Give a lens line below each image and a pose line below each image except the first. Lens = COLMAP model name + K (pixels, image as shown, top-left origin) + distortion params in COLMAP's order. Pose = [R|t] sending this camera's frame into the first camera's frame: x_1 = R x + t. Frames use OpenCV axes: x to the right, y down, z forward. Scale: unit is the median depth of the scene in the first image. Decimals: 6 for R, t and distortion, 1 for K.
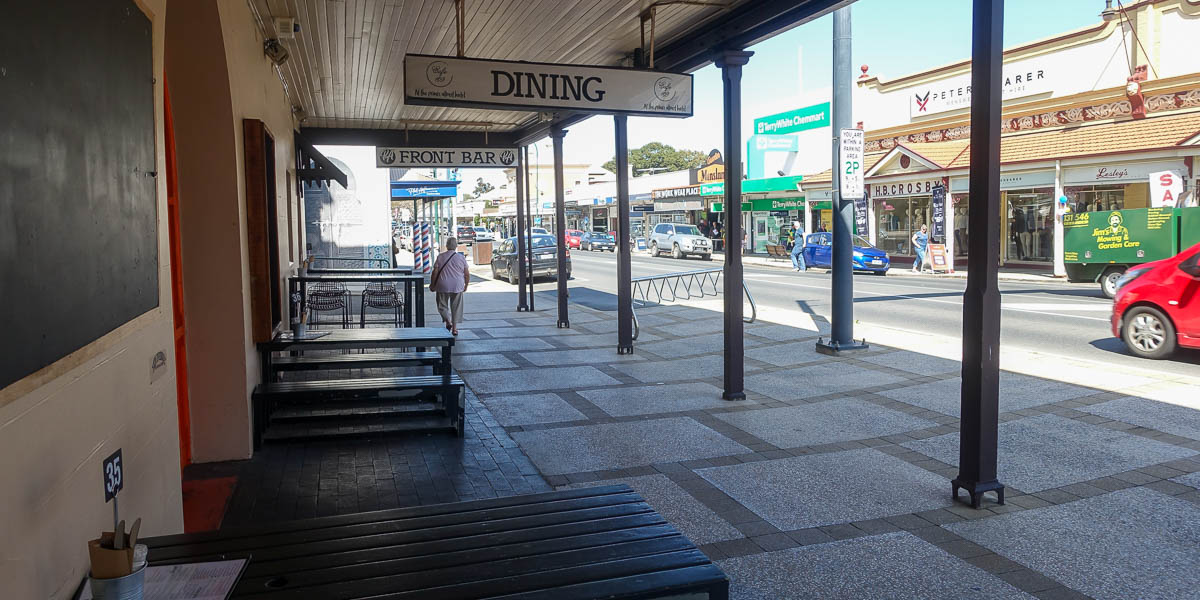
lens RADIAL K [[845.8, 0, 603.2], [0, 845.8, 299.5], [0, 0, 1]] dist [0.006156, 0.001293]
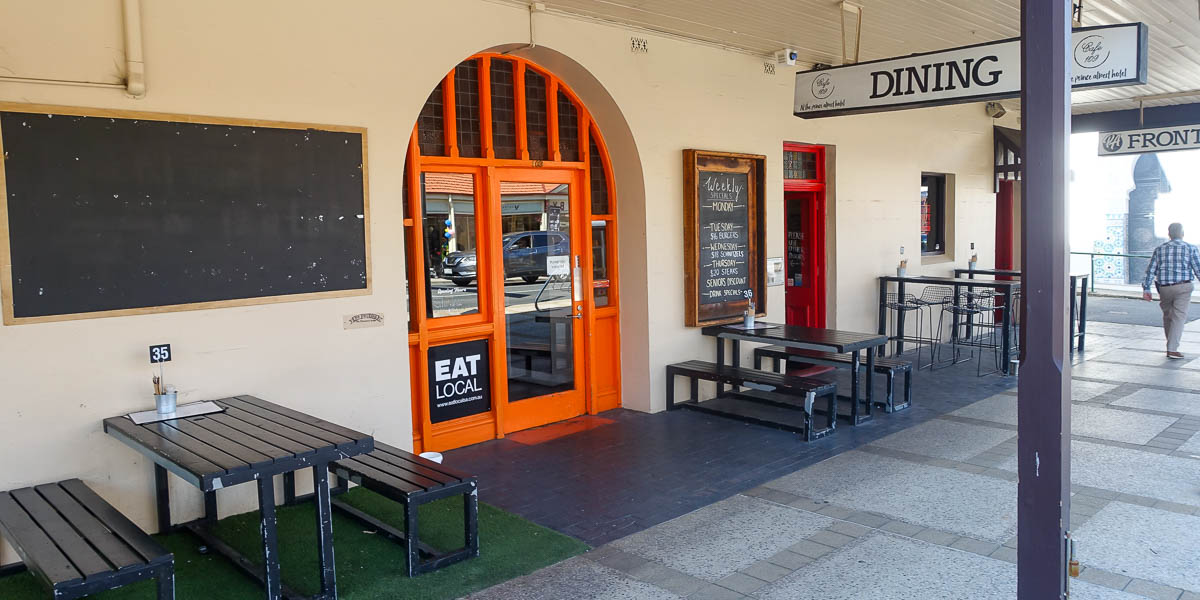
lens RADIAL K [[845.8, 0, 599.0], [0, 845.8, 294.8], [0, 0, 1]] dist [0.006156, 0.001293]
pose [[0.445887, 0.071137, -0.892258, 0.583624], [-0.063224, 0.996850, 0.047880, -0.044135], [0.892853, 0.035063, 0.448980, 0.291113]]
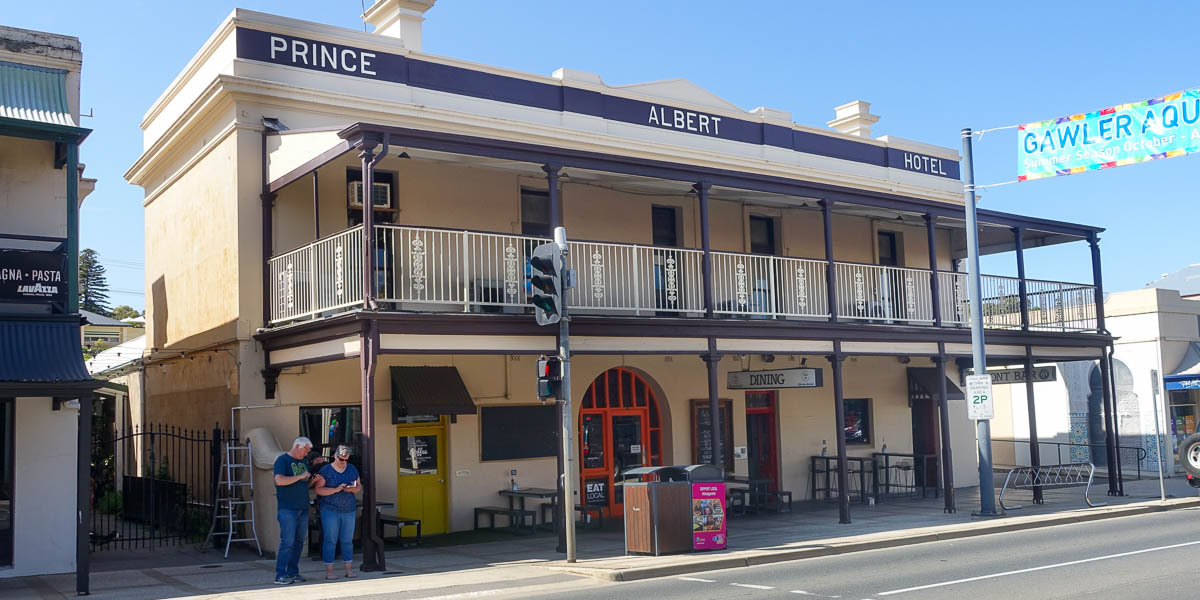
lens RADIAL K [[1103.0, 0, 596.5], [0, 1103.0, 306.6], [0, 0, 1]] dist [-0.061593, 0.016941]
pose [[0.309851, -0.092944, -0.946231, 2.787098], [-0.061740, 0.991143, -0.117572, -0.054811], [0.948778, 0.094850, 0.301368, -0.444558]]
